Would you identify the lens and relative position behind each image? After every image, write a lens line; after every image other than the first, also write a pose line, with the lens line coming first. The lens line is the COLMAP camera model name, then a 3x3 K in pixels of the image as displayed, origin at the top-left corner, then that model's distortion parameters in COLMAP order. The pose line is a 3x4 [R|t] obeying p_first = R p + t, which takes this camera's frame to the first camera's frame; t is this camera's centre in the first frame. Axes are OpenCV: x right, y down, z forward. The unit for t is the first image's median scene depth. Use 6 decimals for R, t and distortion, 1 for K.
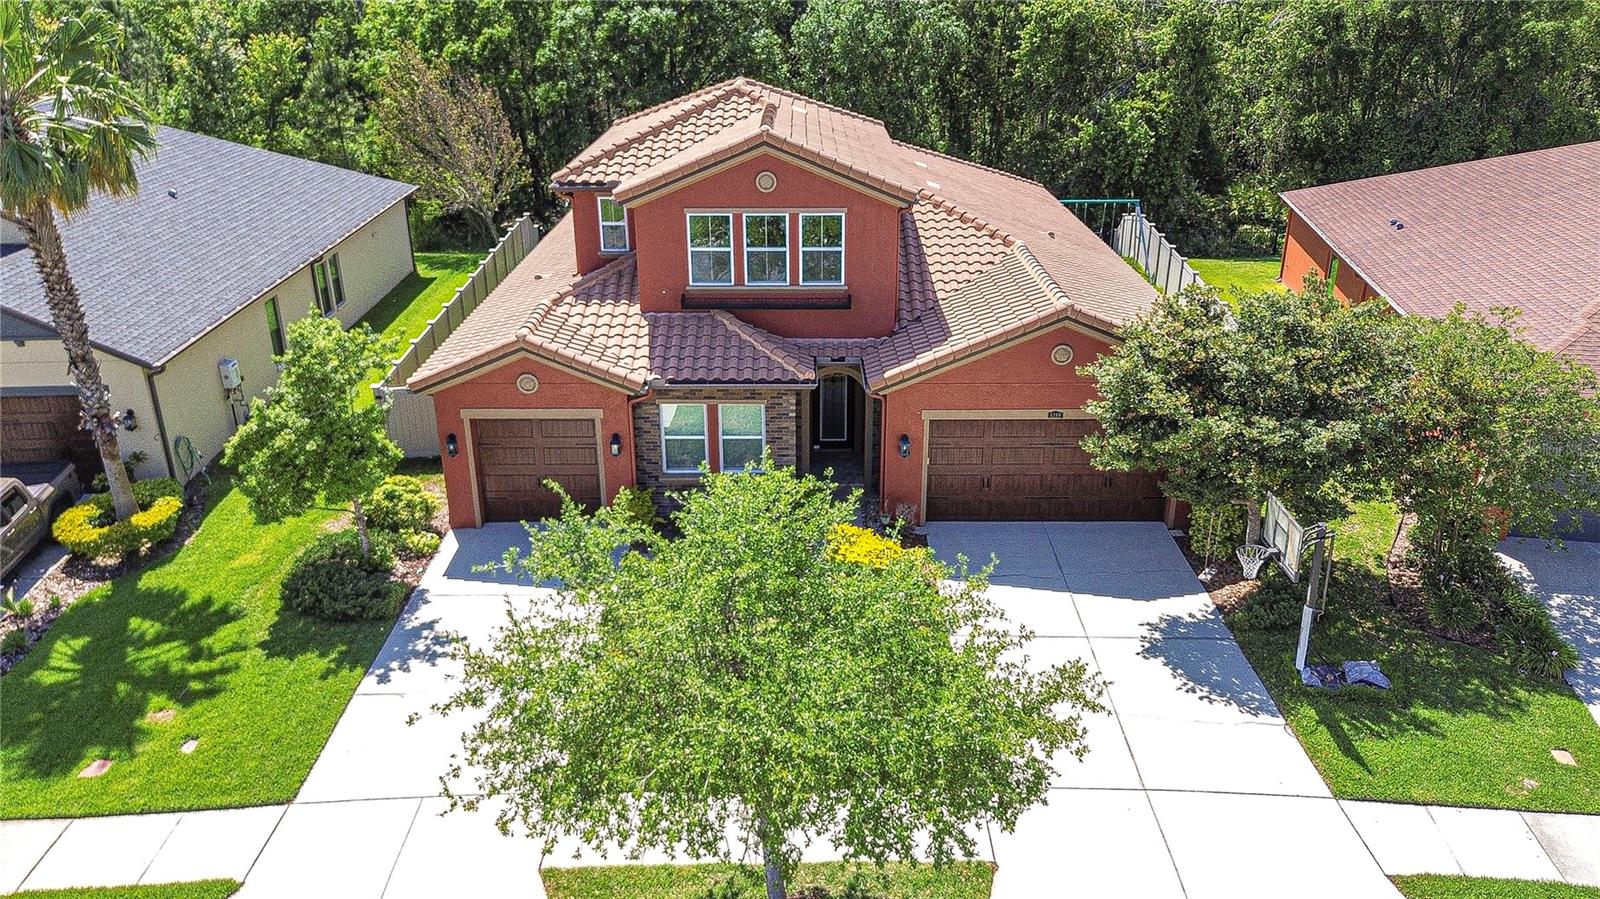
lens RADIAL K [[1155.2, 0, 761.1], [0, 1155.2, 483.6], [0, 0, 1]] dist [0.004636, -0.001730]
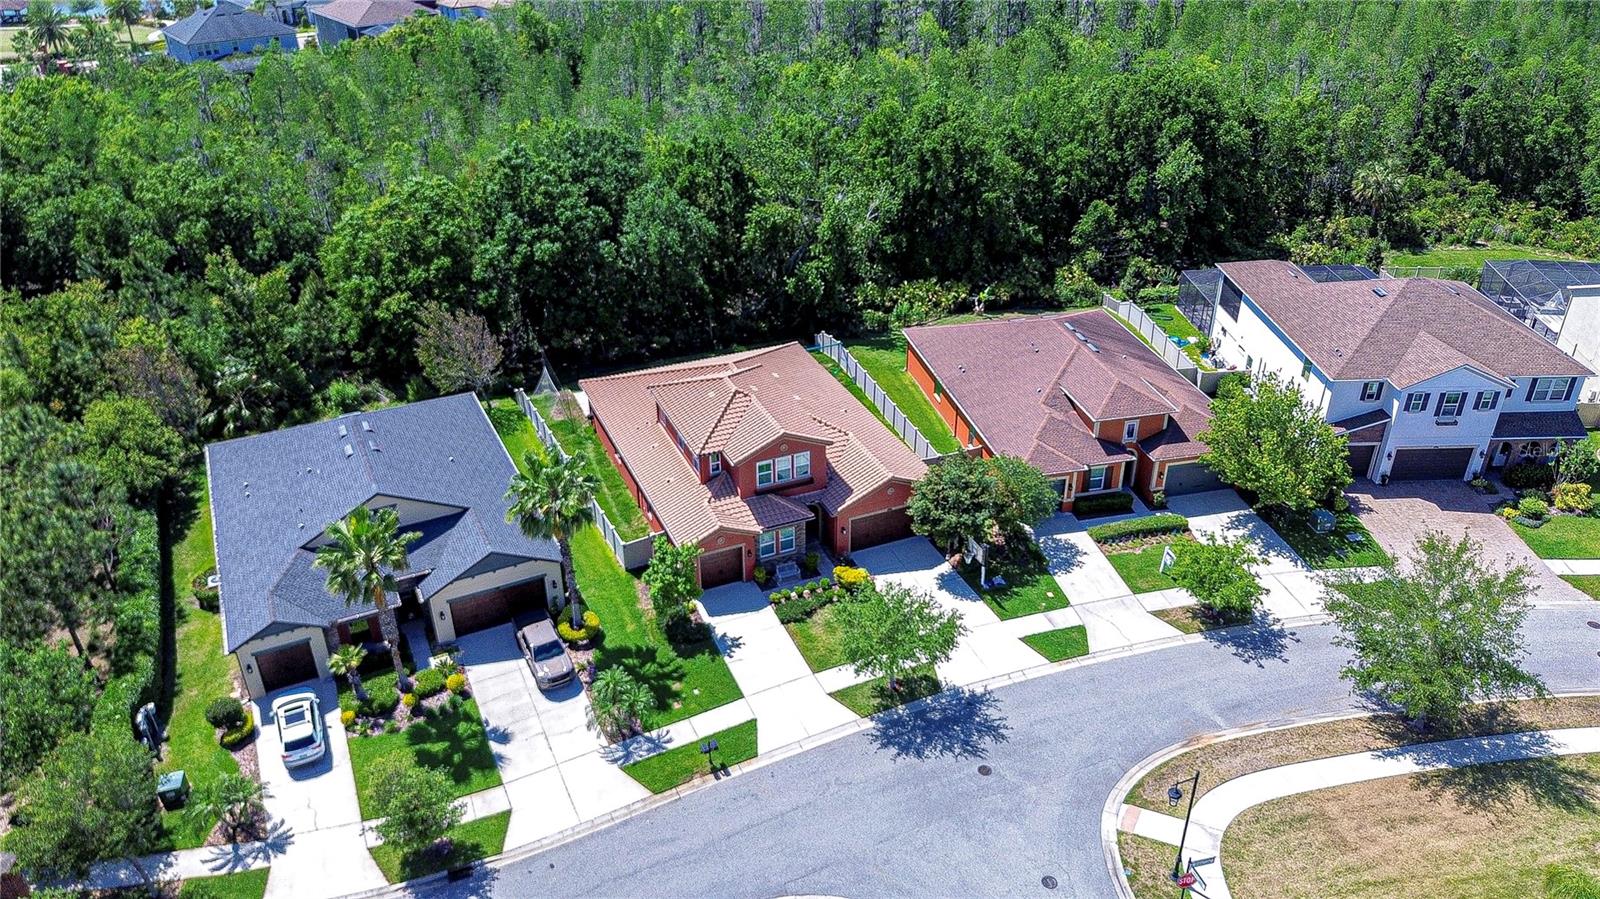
lens RADIAL K [[1129.6, 0, 800.0], [0, 1129.6, 449.5], [0, 0, 1]] dist [0.028108, -0.008217]
pose [[0.902665, -0.183282, 0.389363, -1.137038], [0.147498, 0.981734, 0.120179, -0.649447], [-0.404277, -0.051051, 0.913211, -1.646001]]
